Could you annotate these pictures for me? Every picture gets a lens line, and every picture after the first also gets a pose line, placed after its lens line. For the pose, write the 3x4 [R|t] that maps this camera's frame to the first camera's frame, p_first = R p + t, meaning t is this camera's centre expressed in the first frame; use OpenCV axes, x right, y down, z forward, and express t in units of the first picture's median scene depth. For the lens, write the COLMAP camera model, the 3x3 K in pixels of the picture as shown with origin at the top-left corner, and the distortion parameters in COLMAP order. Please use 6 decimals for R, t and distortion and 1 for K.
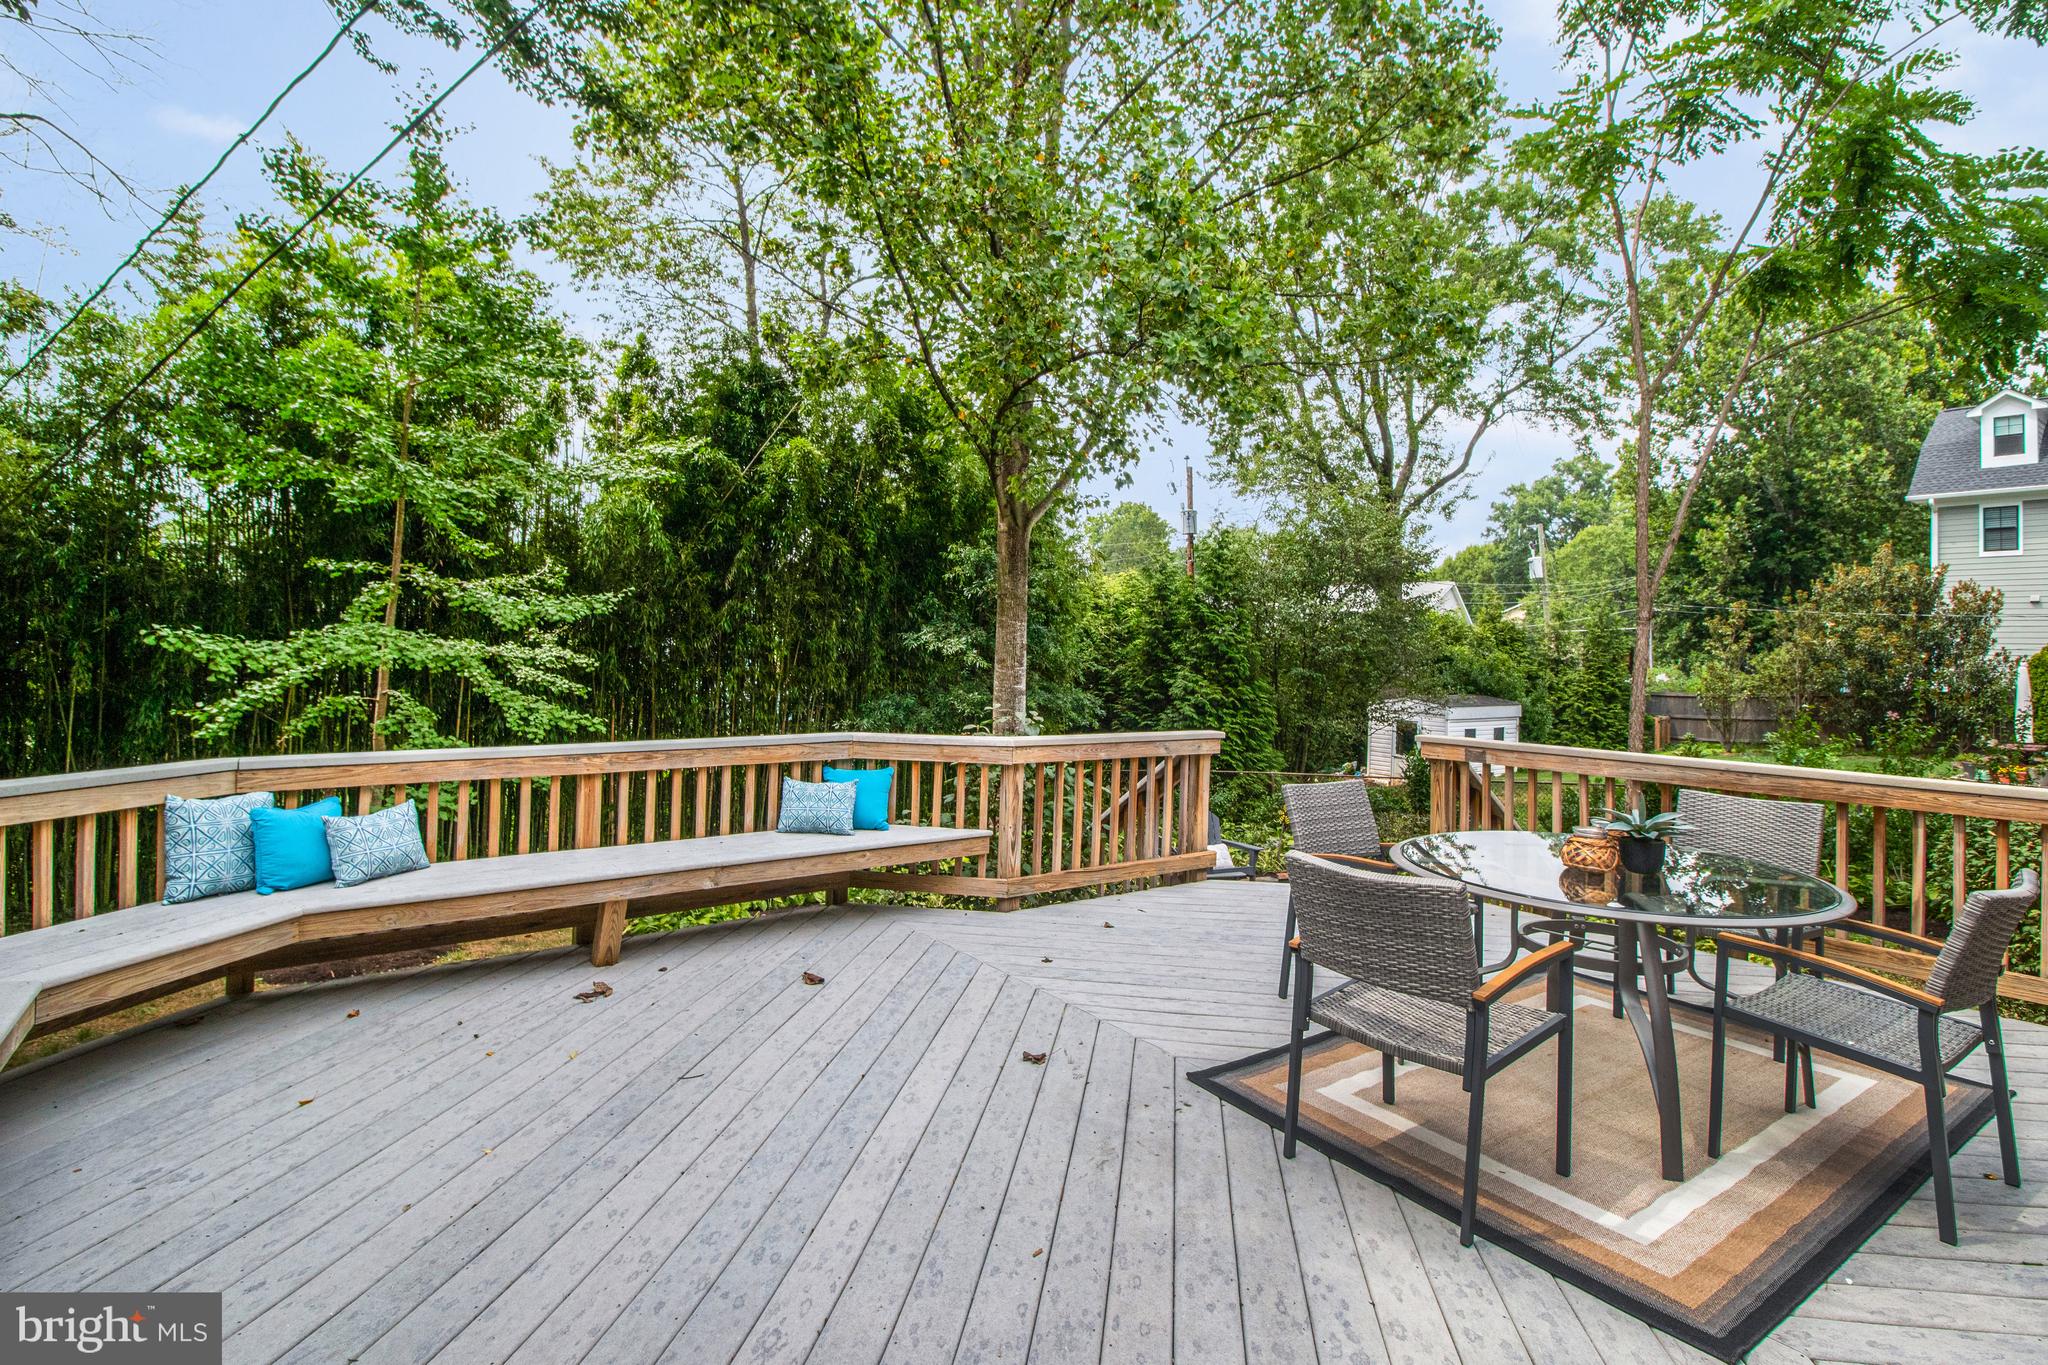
lens RADIAL K [[959.7, 0, 1024.0], [0, 959.7, 682.5], [0, 0, 1]] dist [-0.011158, -0.000319]
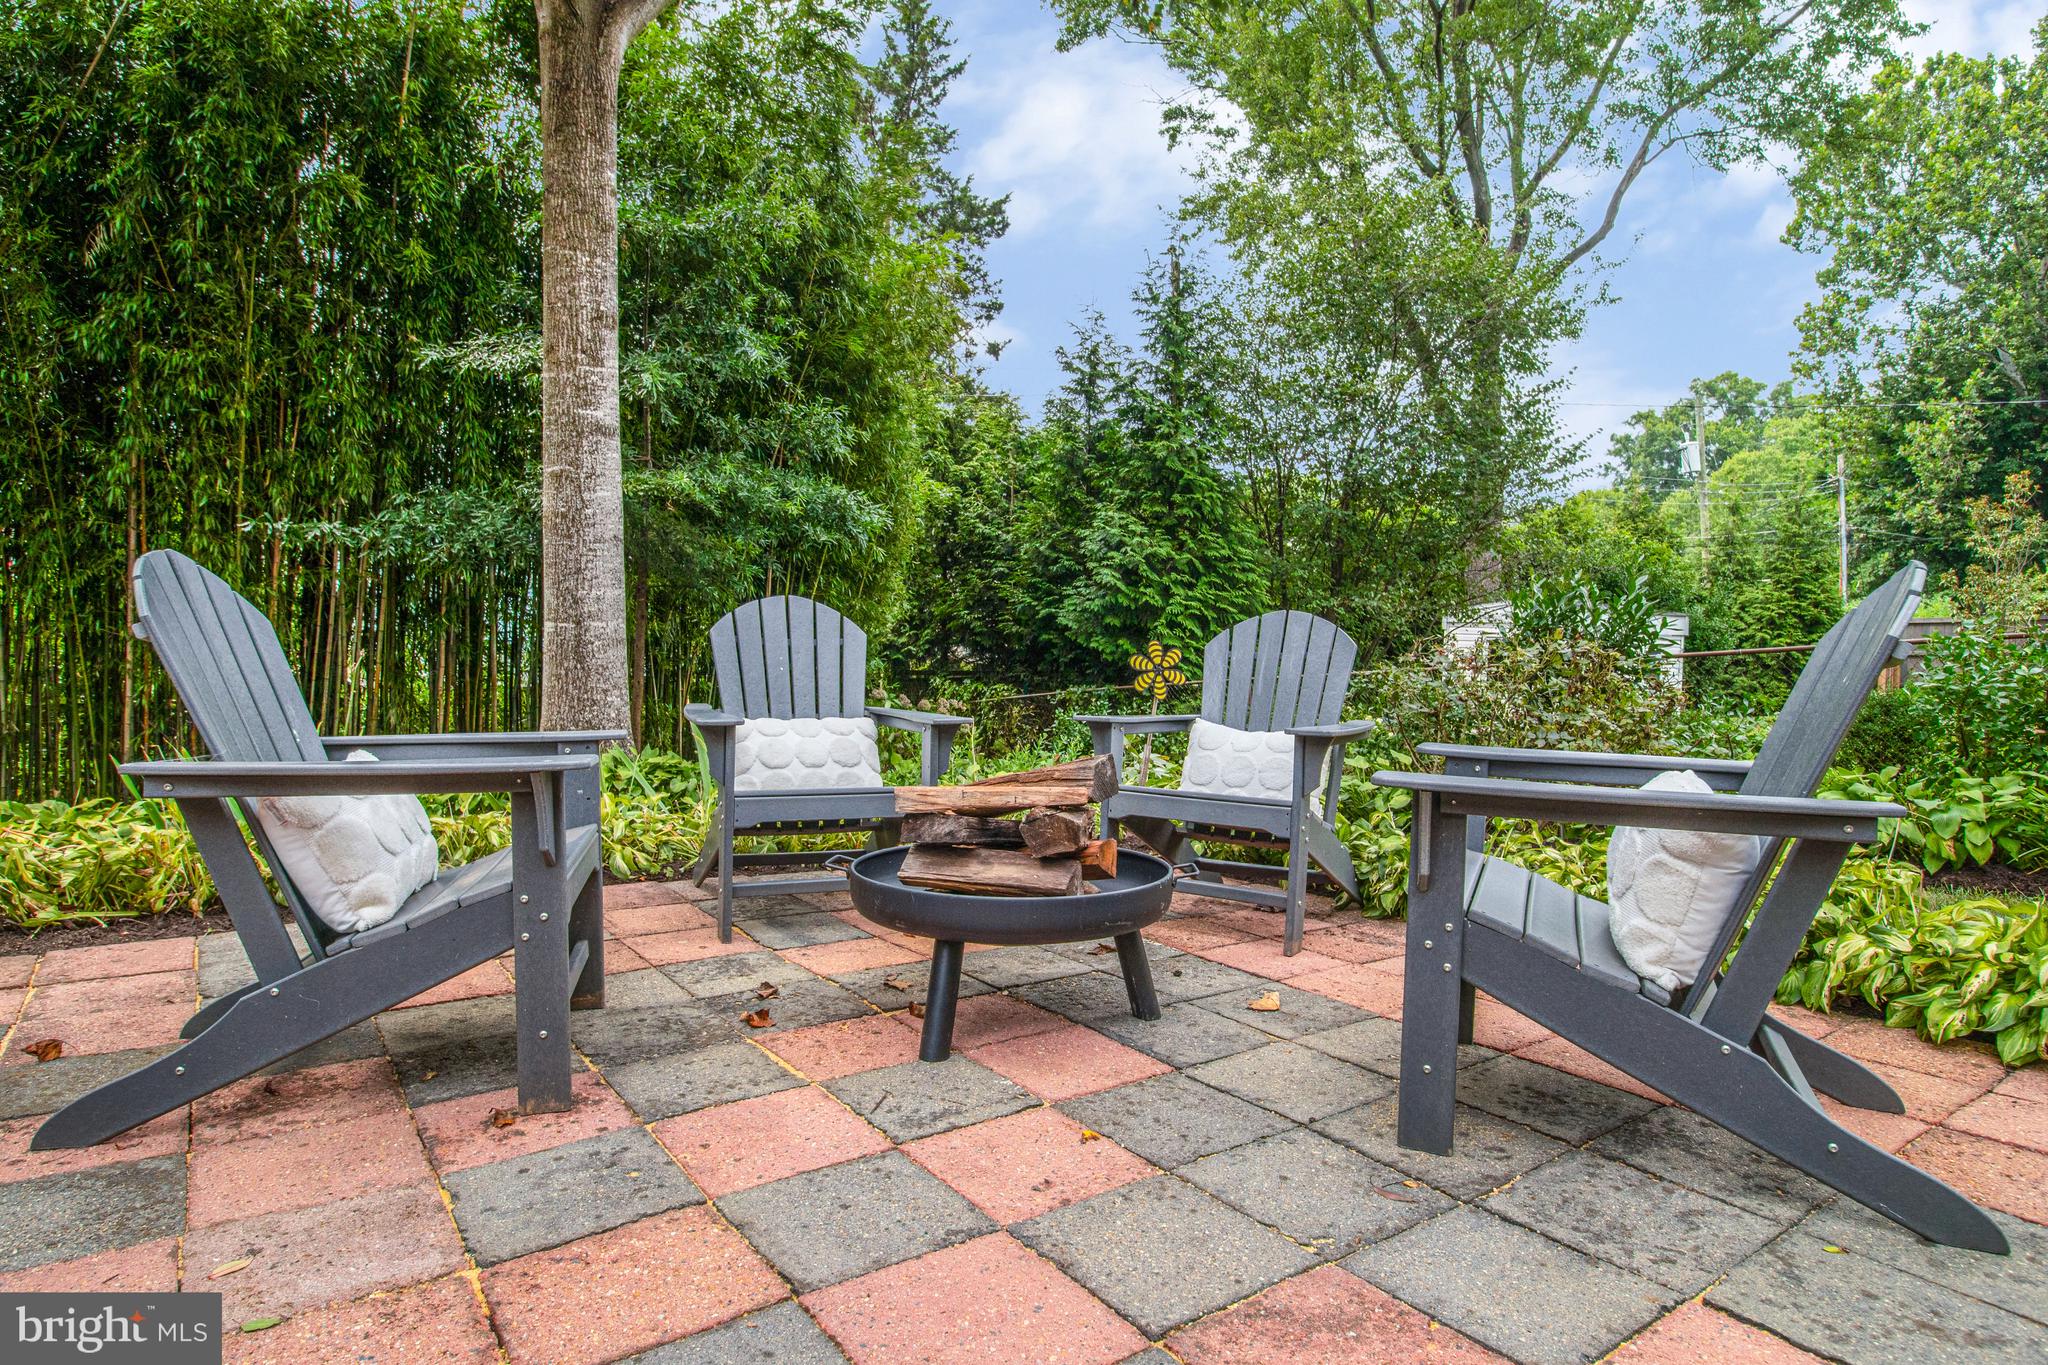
lens RADIAL K [[1180.3, 0, 1024.0], [0, 1180.3, 682.5], [0, 0, 1]] dist [0.000583, -0.001420]
pose [[0.999976, 0.005011, -0.004738, 0.037285], [-0.004894, 0.999689, 0.024458, 0.021564], [0.004859, -0.024434, 0.999690, 0.095422]]
